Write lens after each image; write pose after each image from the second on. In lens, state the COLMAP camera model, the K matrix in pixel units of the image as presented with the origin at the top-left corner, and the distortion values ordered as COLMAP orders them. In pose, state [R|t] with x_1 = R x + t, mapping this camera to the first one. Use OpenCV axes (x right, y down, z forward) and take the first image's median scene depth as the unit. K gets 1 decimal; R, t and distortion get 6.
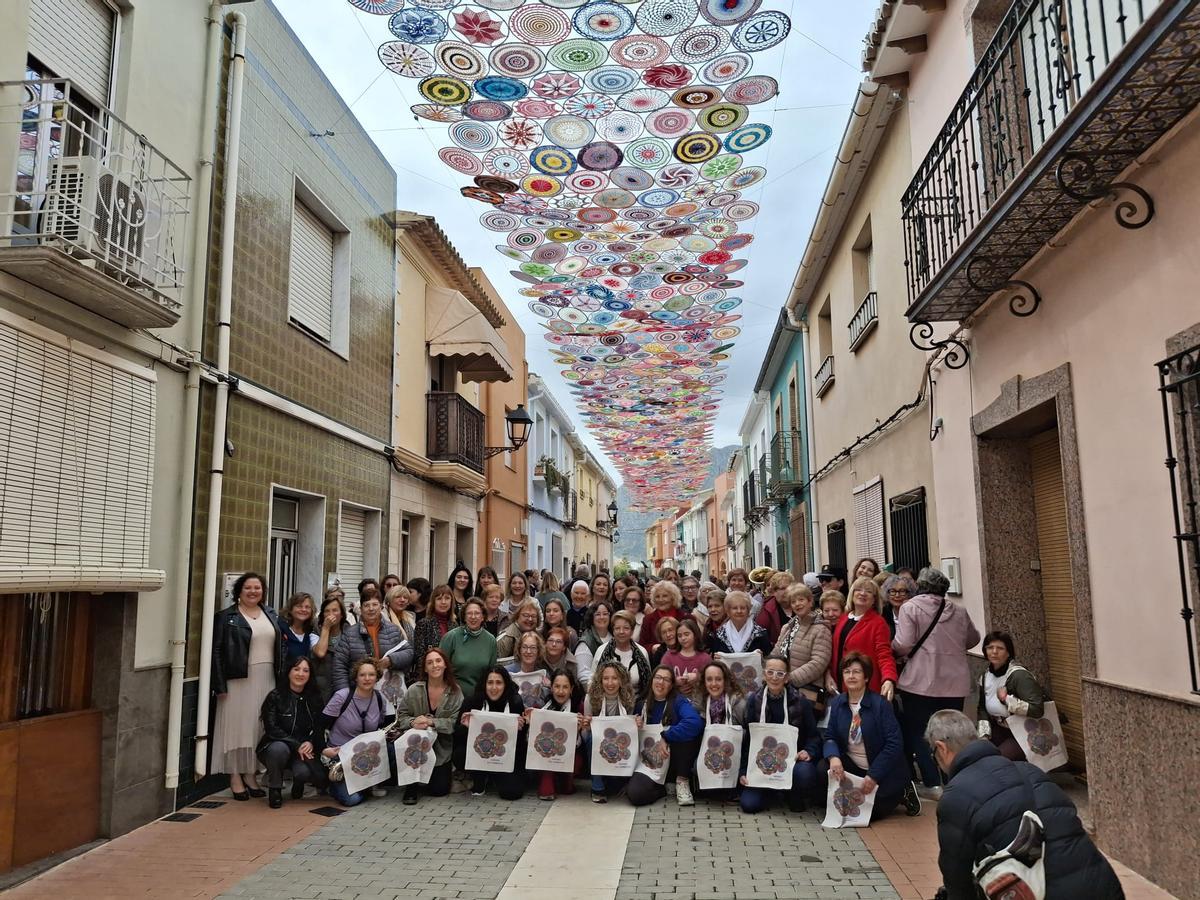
lens RADIAL K [[892.1, 0, 605.1], [0, 892.1, 448.2], [0, 0, 1]] dist [0.112788, -0.244433]
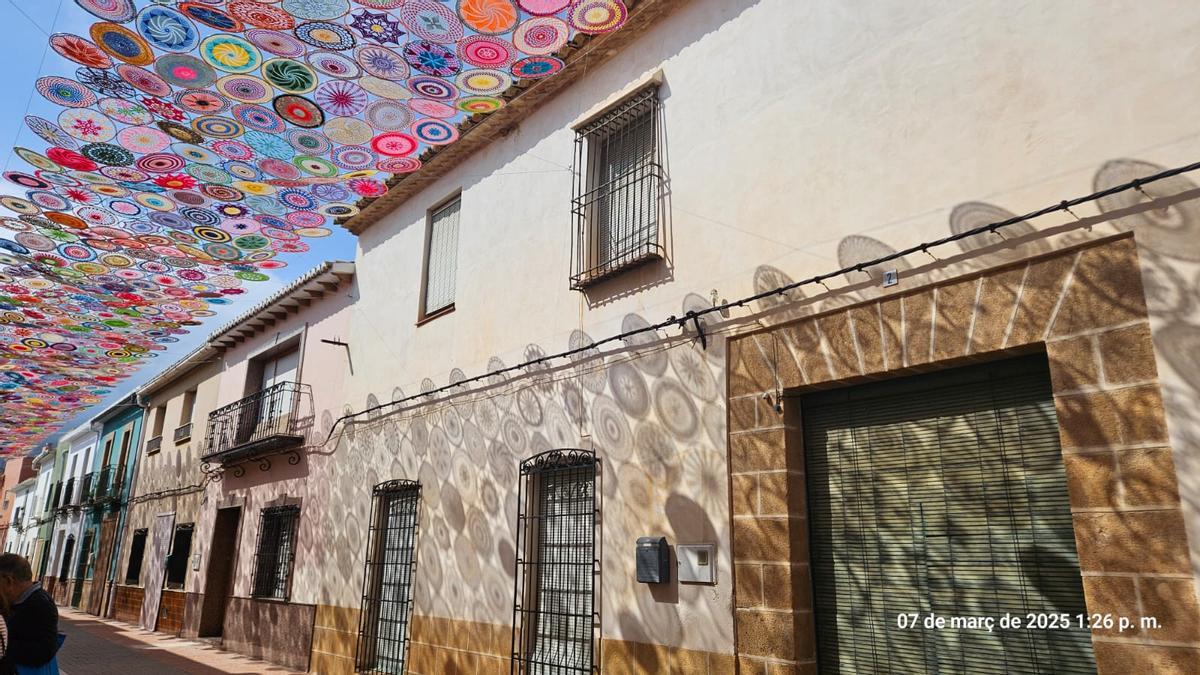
lens RADIAL K [[782.3, 0, 600.0], [0, 782.3, 337.5], [0, 0, 1]] dist [0.002699, 0.001054]
pose [[0.693543, 0.222917, 0.685059, -0.384053], [-0.128775, 0.973968, -0.186557, -0.170738], [-0.708812, 0.041167, 0.704195, -1.109285]]
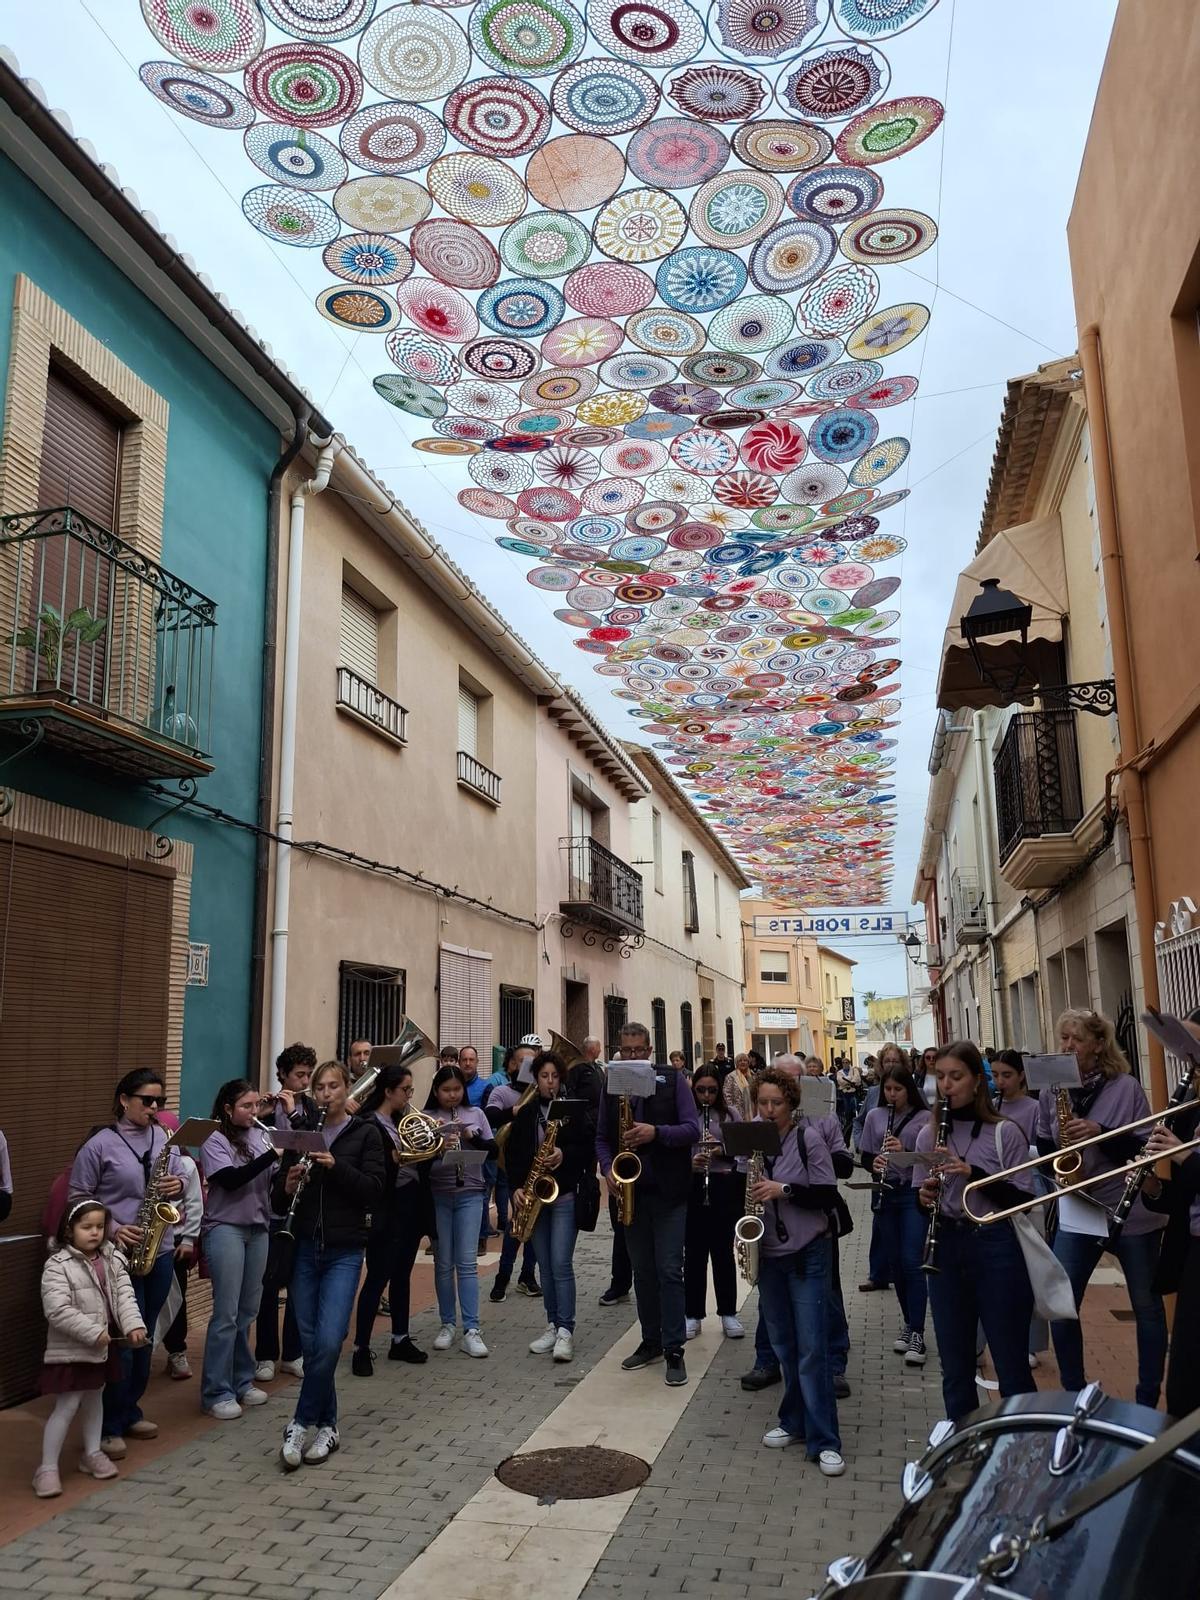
lens RADIAL K [[1219.5, 0, 572.1], [0, 1219.5, 804.1], [0, 0, 1]] dist [0.126815, -0.326406]
pose [[-0.988430, 0.050923, 0.142876, 0.017272], [-0.001494, 0.938644, -0.344883, 0.382845], [-0.151672, -0.341106, -0.927708, 2.574317]]
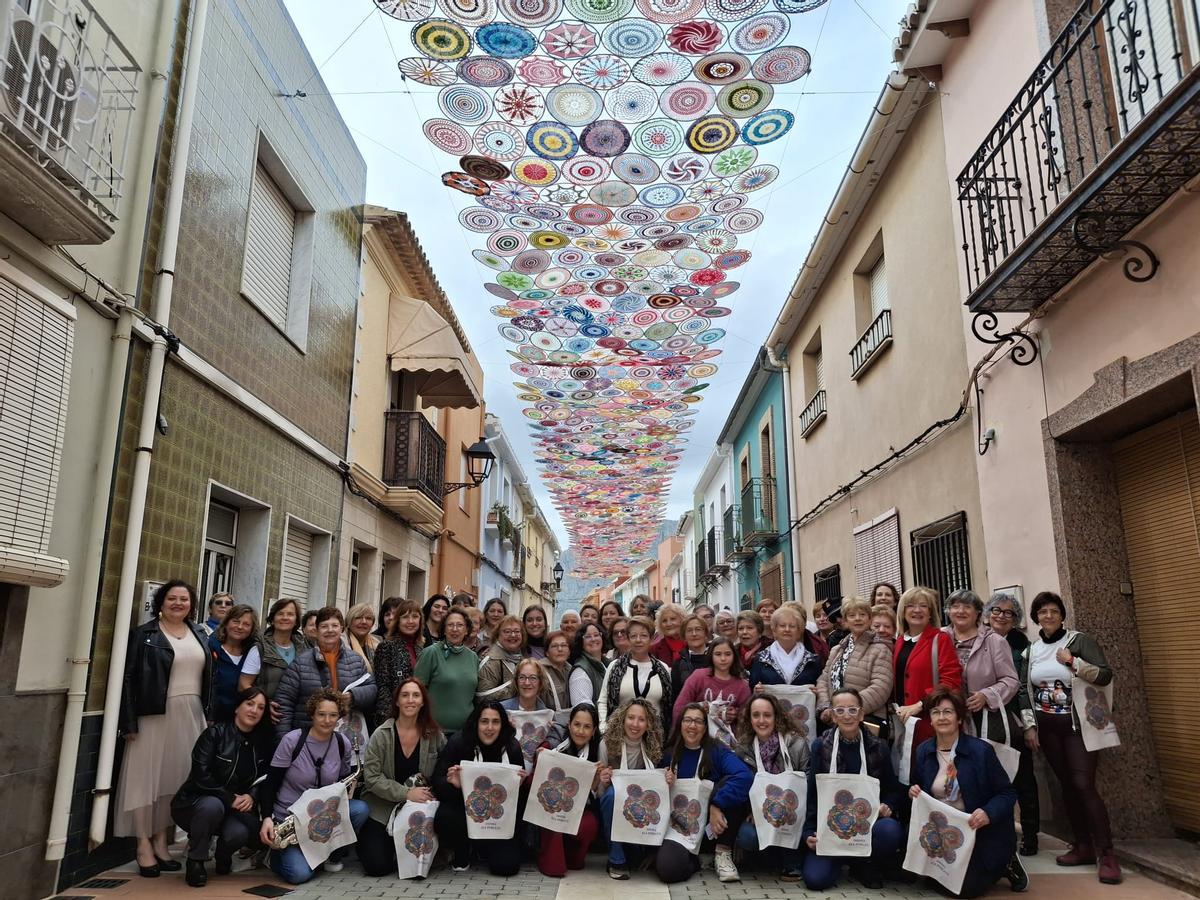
lens RADIAL K [[889.6, 0, 610.3], [0, 889.6, 441.9], [0, 0, 1]] dist [0.130101, -0.281763]
pose [[0.996384, 0.032706, 0.078411, -0.061281], [-0.025696, 0.995718, -0.088805, 0.058585], [-0.080980, 0.086469, 0.992958, 0.131522]]
